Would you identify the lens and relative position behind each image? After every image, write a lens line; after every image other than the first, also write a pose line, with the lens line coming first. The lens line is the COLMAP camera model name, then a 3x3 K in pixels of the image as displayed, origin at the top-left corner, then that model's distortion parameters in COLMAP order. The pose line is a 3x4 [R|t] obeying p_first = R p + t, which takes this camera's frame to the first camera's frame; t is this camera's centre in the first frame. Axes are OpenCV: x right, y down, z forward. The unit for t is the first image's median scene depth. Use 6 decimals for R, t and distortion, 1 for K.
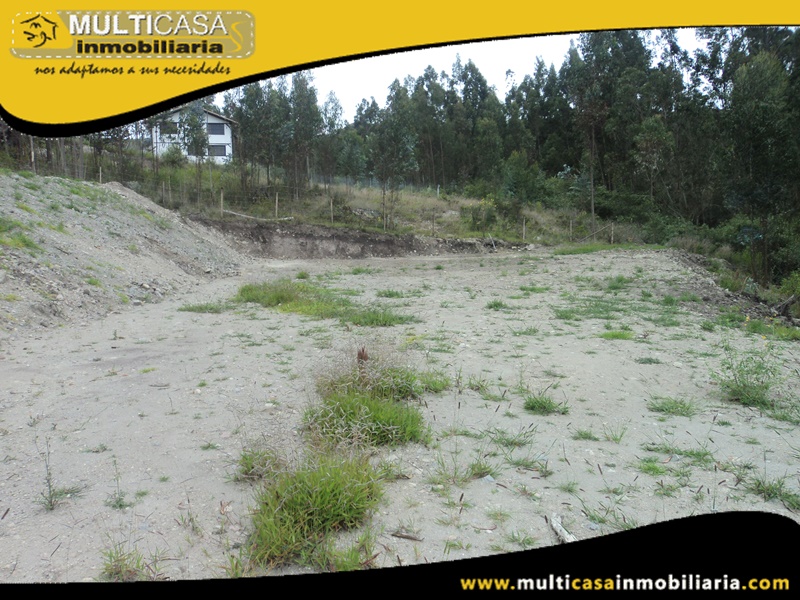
lens RADIAL K [[636.3, 0, 401.4], [0, 636.3, 283.2], [0, 0, 1]] dist [-0.030405, 0.018634]
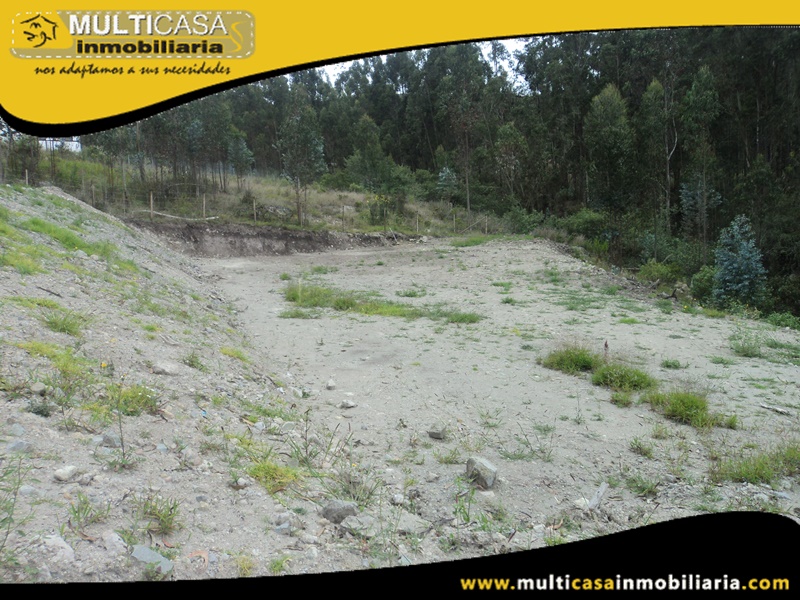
lens RADIAL K [[636.3, 0, 401.1], [0, 636.3, 295.2], [0, 0, 1]] dist [-0.030405, 0.018634]
pose [[0.957710, -0.045705, 0.284080, -0.163273], [0.030487, 0.997864, 0.057767, -0.022548], [-0.286114, -0.046664, 0.957059, -0.087853]]
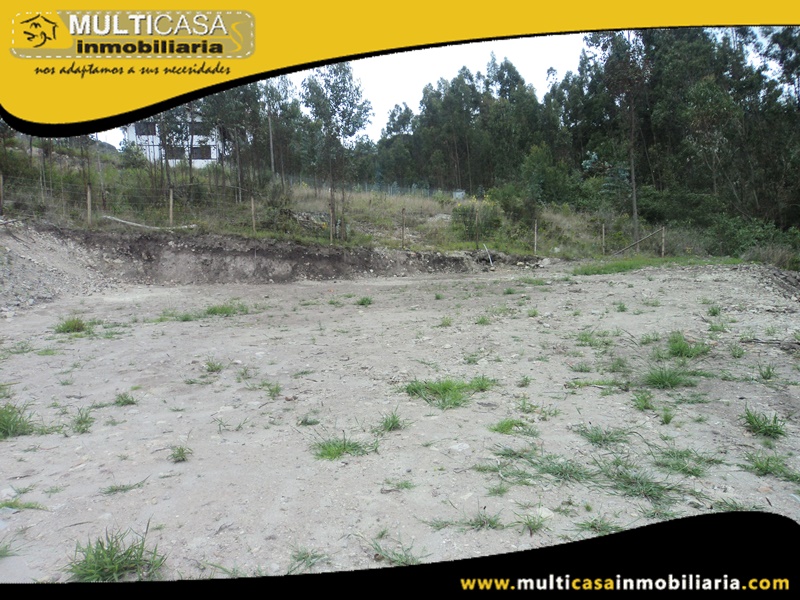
lens RADIAL K [[636.3, 0, 402.2], [0, 636.3, 295.9], [0, 0, 1]] dist [-0.030405, 0.018634]
pose [[0.997336, -0.006259, -0.072677, 0.094246], [0.006320, 0.999980, 0.000615, -0.020532], [0.072672, -0.001073, 0.997355, 0.276790]]
